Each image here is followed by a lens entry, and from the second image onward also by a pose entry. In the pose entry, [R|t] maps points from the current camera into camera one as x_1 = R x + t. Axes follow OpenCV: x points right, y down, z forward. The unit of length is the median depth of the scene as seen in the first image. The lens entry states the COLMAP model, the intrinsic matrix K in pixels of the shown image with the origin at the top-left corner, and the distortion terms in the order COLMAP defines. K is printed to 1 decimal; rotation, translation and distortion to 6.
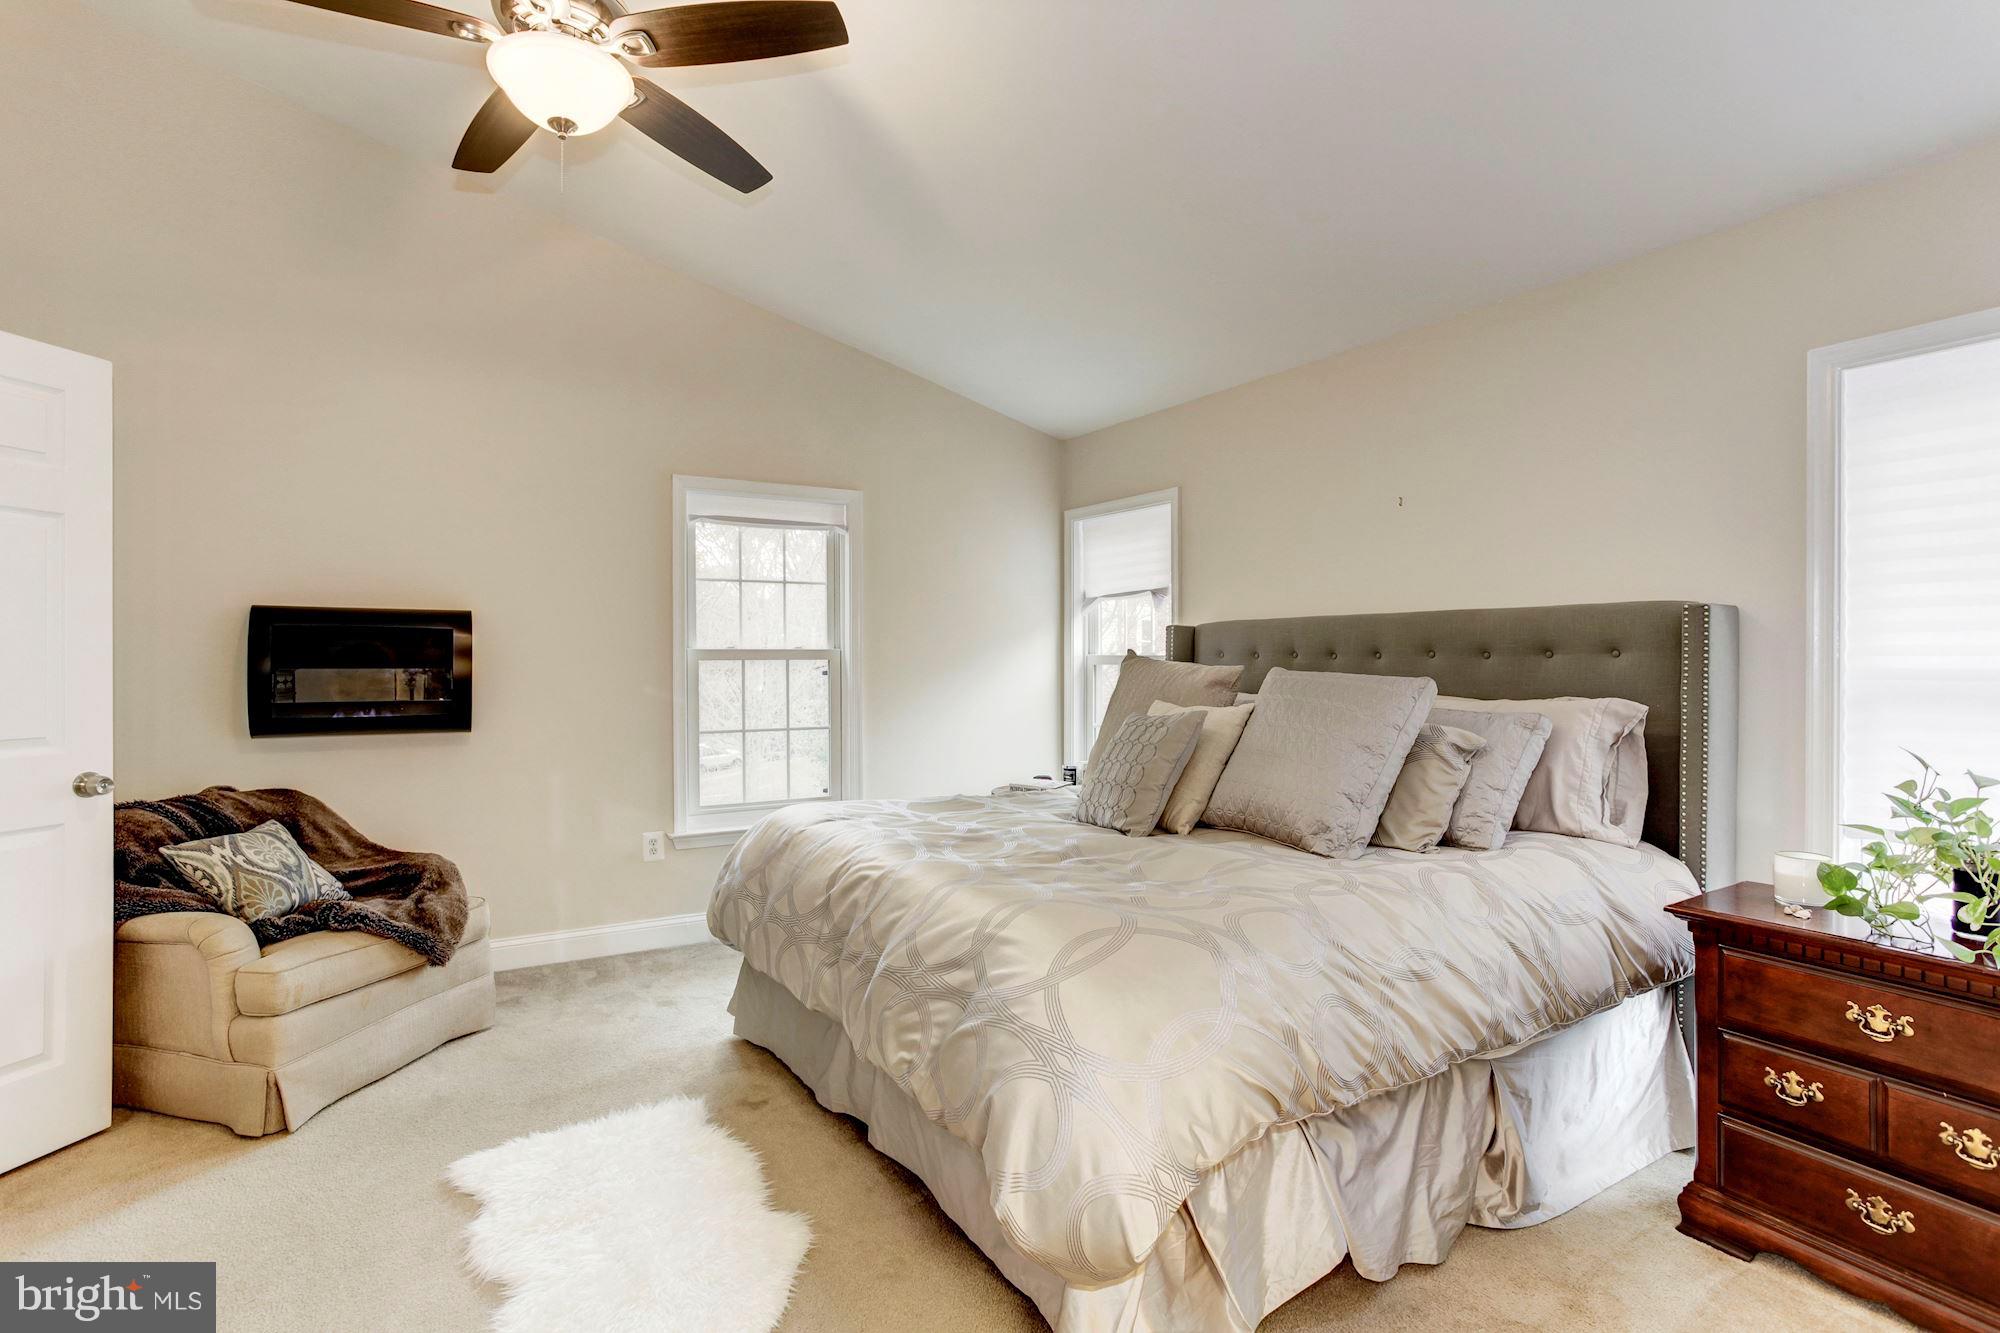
lens RADIAL K [[973.1, 0, 1010.6], [0, 973.1, 666.3], [0, 0, 1]] dist [-0.051551, 0.032316]
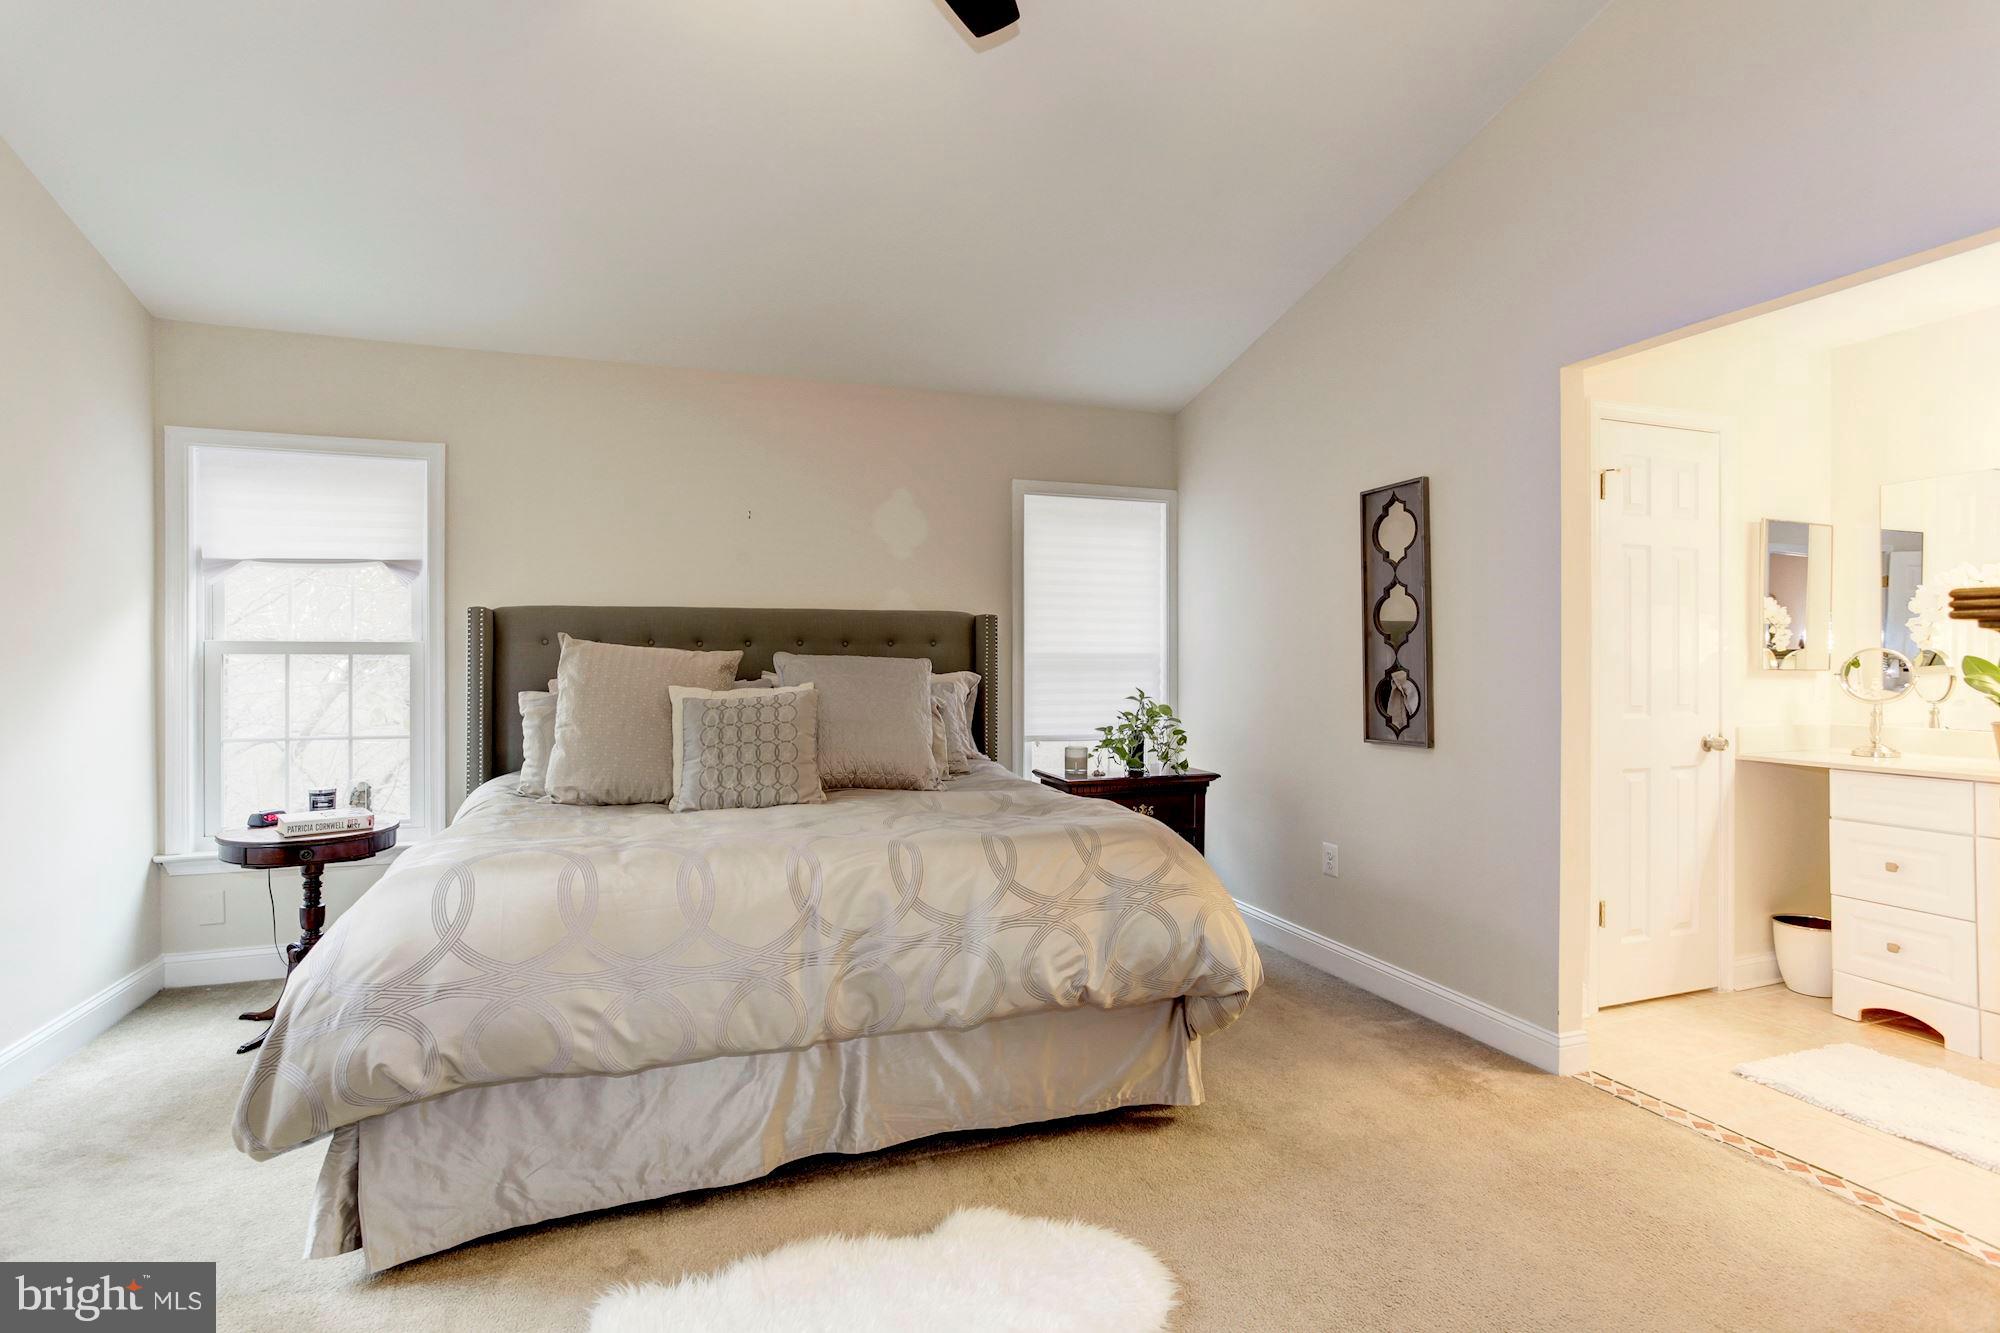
lens RADIAL K [[973.1, 0, 1010.6], [0, 973.1, 666.3], [0, 0, 1]] dist [-0.051551, 0.032316]
pose [[0.214266, -0.008032, 0.976742, -0.589647], [0.009438, 0.999937, 0.006152, 0.009653], [-0.976730, 0.007900, 0.214328, 0.365780]]
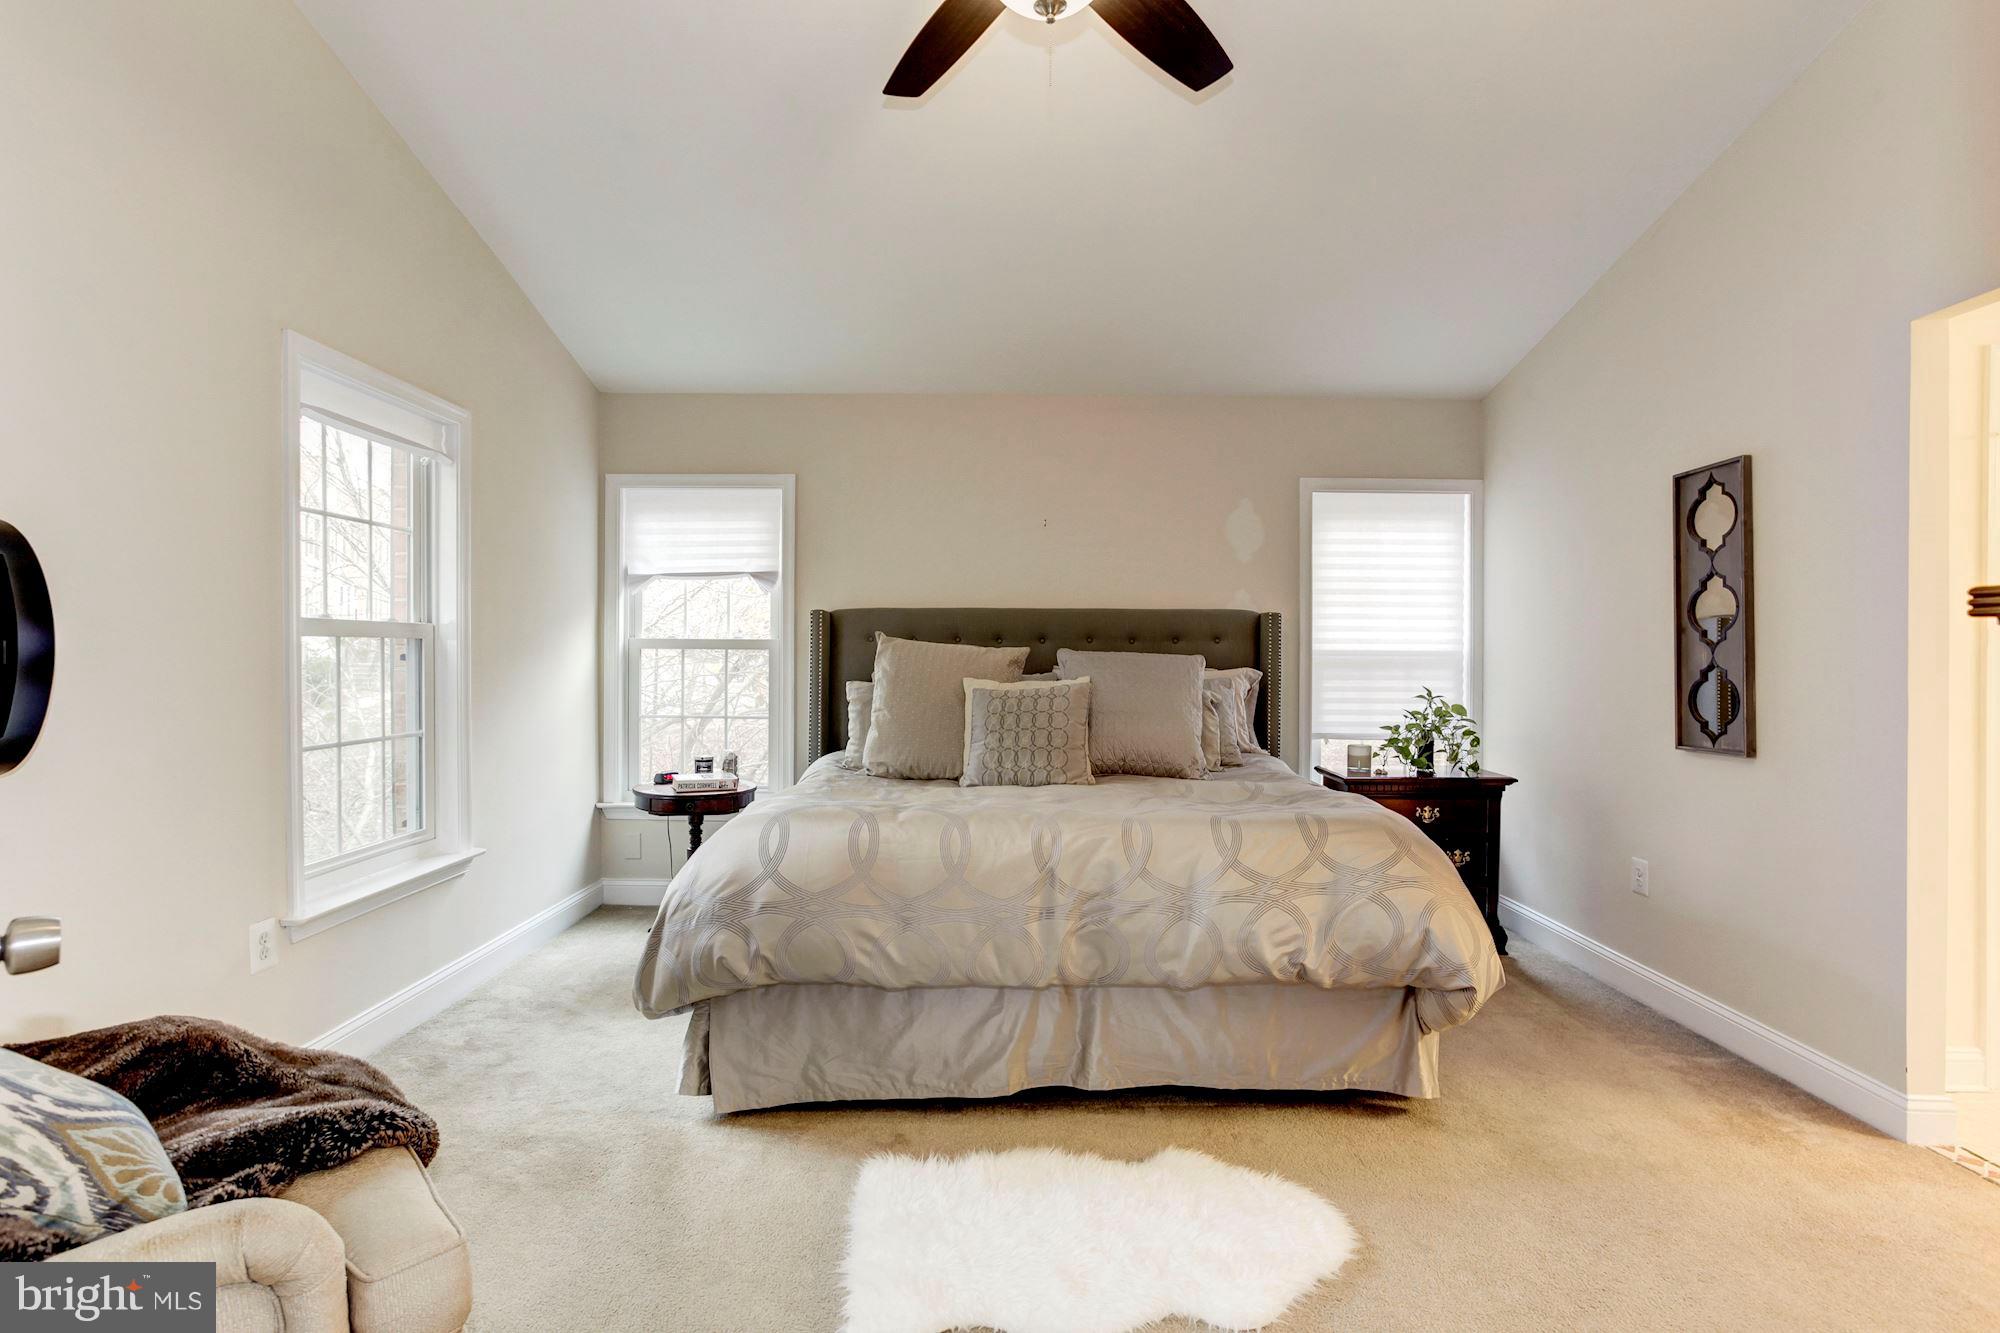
lens RADIAL K [[973.1, 0, 1010.6], [0, 973.1, 666.3], [0, 0, 1]] dist [-0.051551, 0.032316]
pose [[0.525156, -0.007617, 0.850972, -0.626670], [0.003413, 0.999971, 0.006844, 0.011088], [-0.850999, -0.000689, 0.525167, 0.295473]]
